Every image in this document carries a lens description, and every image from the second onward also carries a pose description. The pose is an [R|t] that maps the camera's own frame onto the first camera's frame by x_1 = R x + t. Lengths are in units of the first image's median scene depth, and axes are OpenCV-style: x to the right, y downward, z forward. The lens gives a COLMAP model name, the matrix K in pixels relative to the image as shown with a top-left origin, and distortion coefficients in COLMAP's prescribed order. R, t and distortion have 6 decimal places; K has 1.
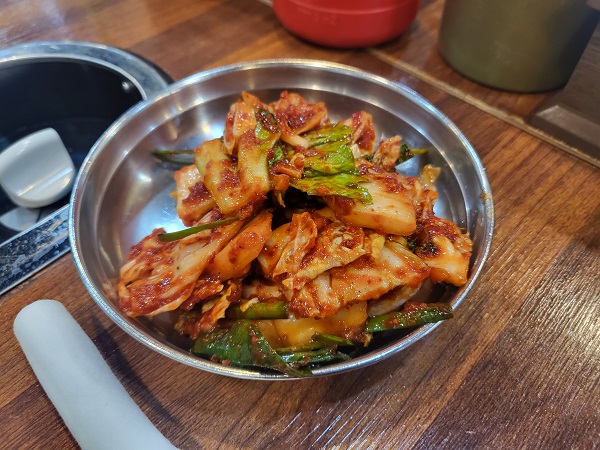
lens RADIAL K [[441.9, 0, 300.5], [0, 441.9, 224.3], [0, 0, 1]] dist [0.001269, 0.000011]
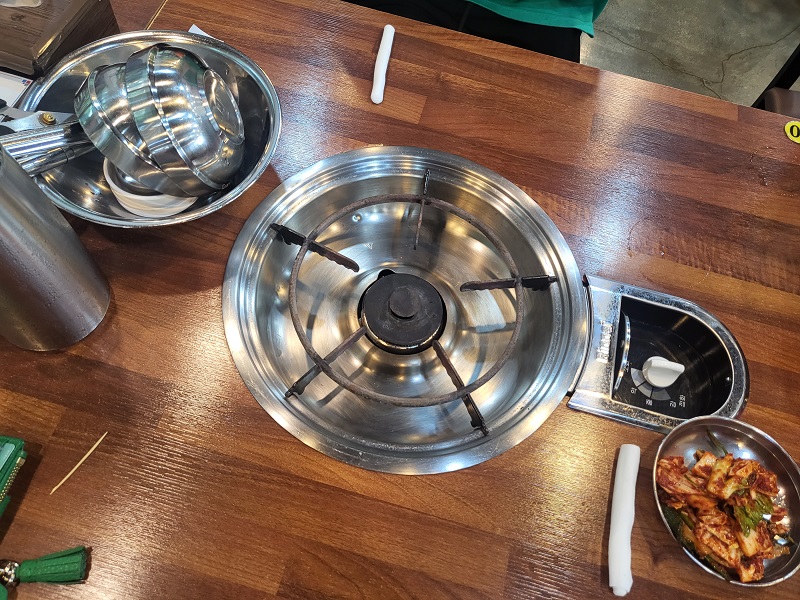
lens RADIAL K [[589.2, 0, 398.8], [0, 589.2, 298.6], [0, 0, 1]] dist [0.001269, 0.000011]
pose [[0.479629, 0.790295, -0.381300, -0.657040], [-0.719133, 0.603024, 0.345267, -0.656963], [0.502796, 0.108605, 0.857555, -3.421171]]
